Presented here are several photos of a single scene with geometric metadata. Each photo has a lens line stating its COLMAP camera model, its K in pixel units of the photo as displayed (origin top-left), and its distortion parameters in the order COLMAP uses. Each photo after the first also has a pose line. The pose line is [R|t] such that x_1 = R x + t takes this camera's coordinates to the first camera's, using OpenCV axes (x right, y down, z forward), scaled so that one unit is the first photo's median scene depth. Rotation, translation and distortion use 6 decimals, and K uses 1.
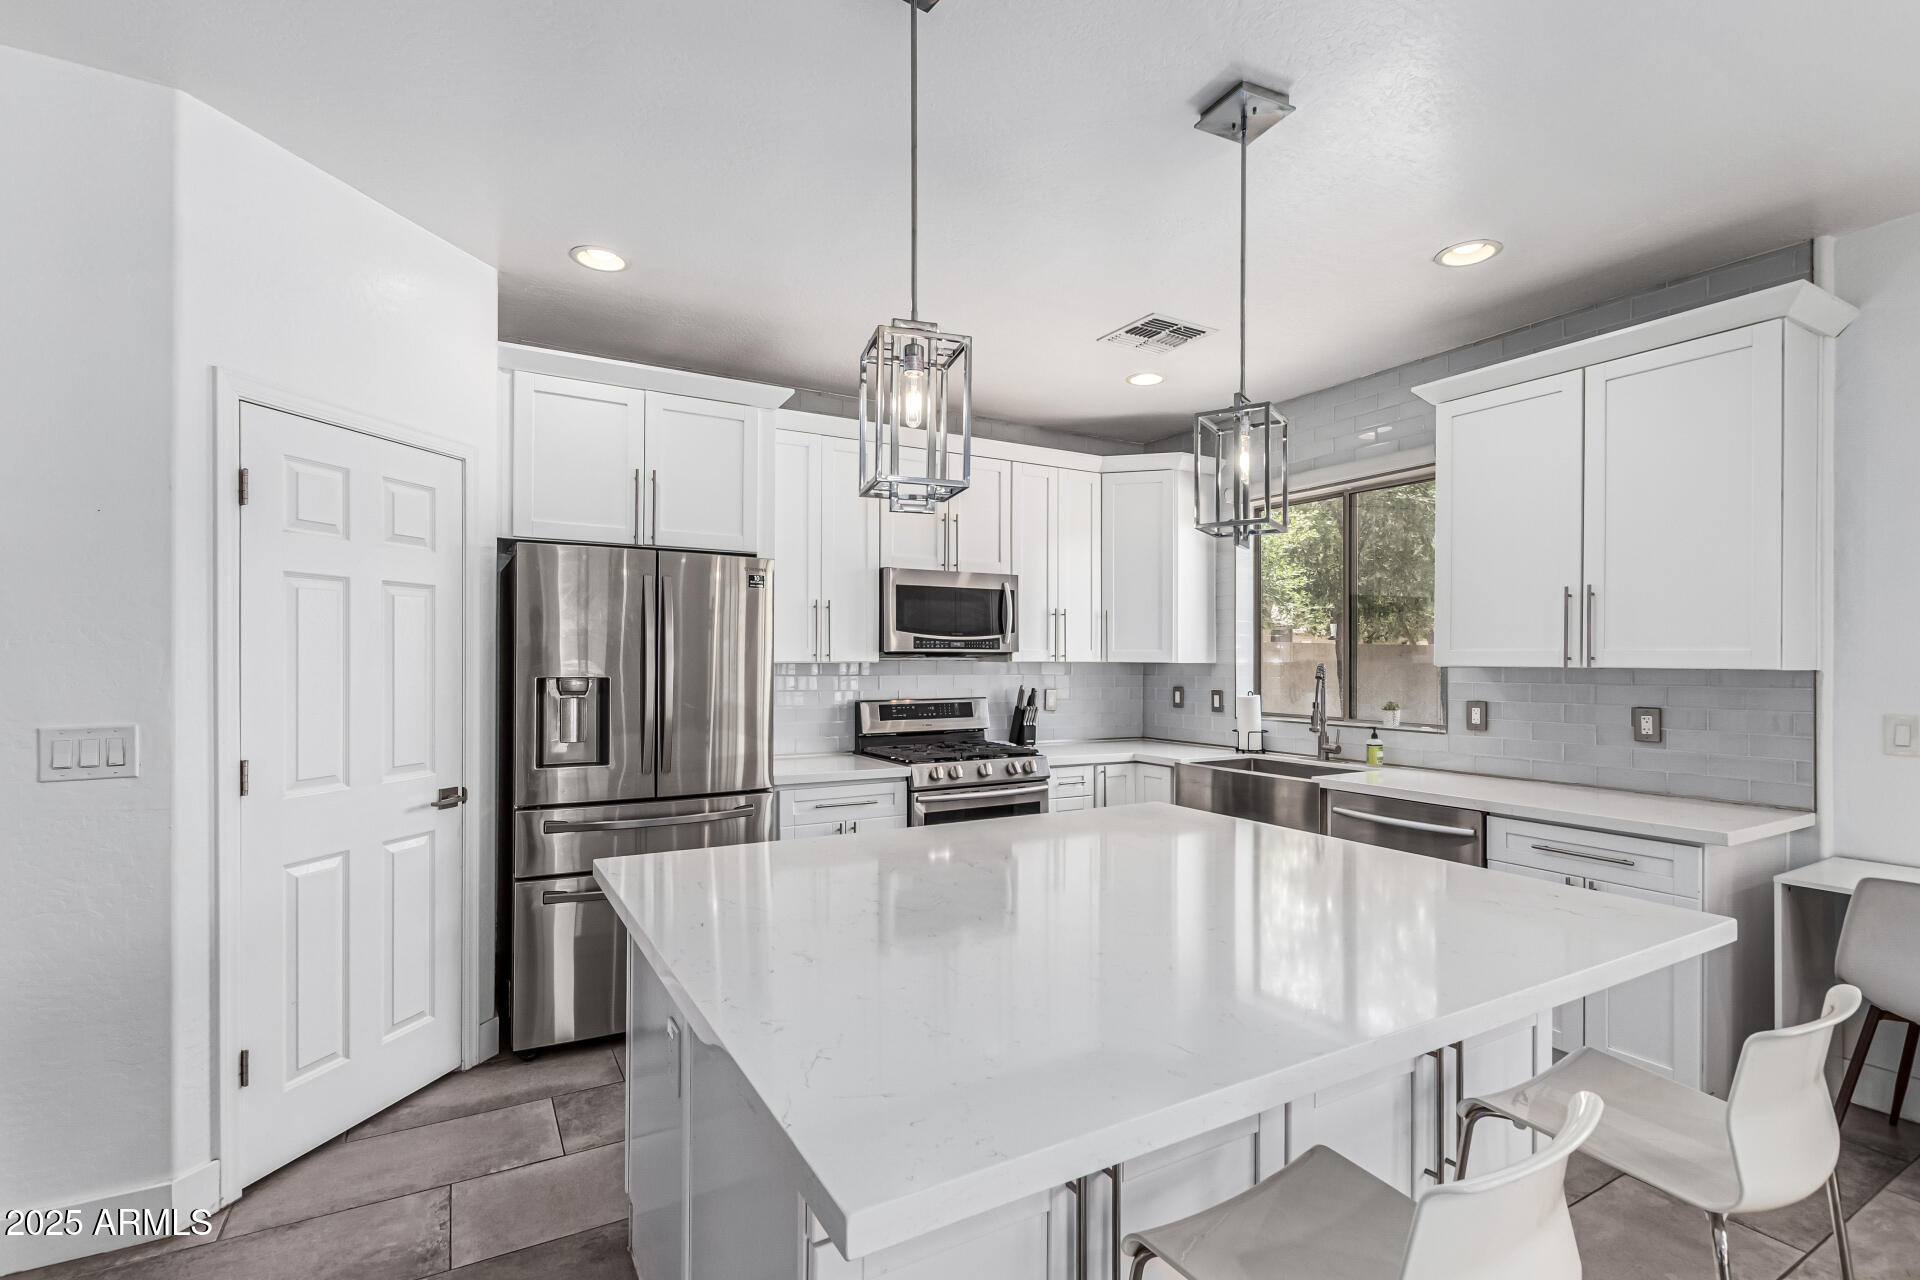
lens RADIAL K [[879.5, 0, 962.9], [0, 879.5, 649.4], [0, 0, 1]] dist [0.009275, -0.005044]
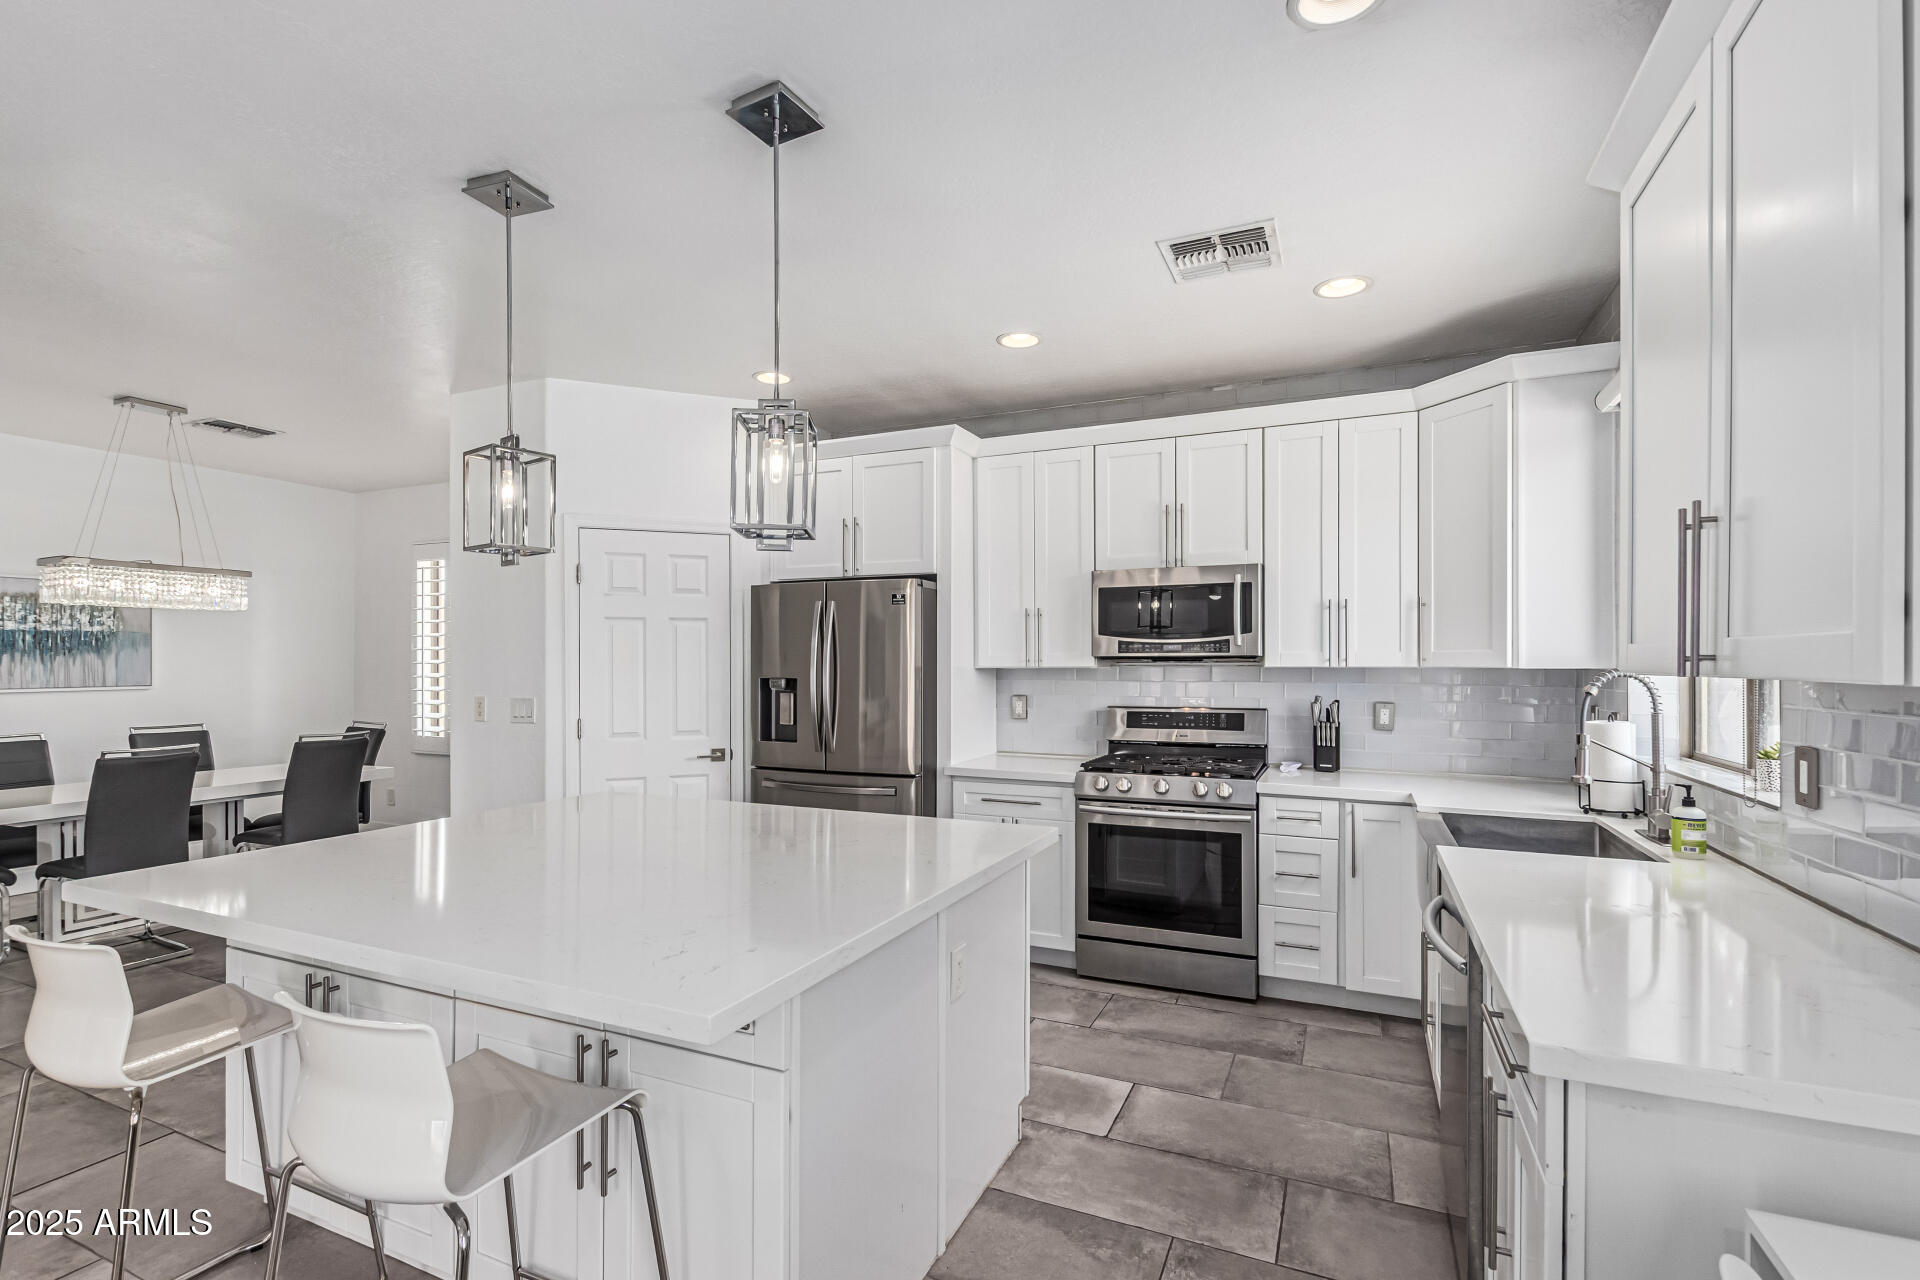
lens RADIAL K [[879.5, 0, 951.1], [0, 879.5, 658.8], [0, 0, 1]] dist [0.009275, -0.005044]
pose [[0.577579, -0.008486, -0.816291, 0.600127], [0.011722, 0.999929, -0.002101, 0.004968], [0.816250, -0.008355, 0.577638, 0.286354]]
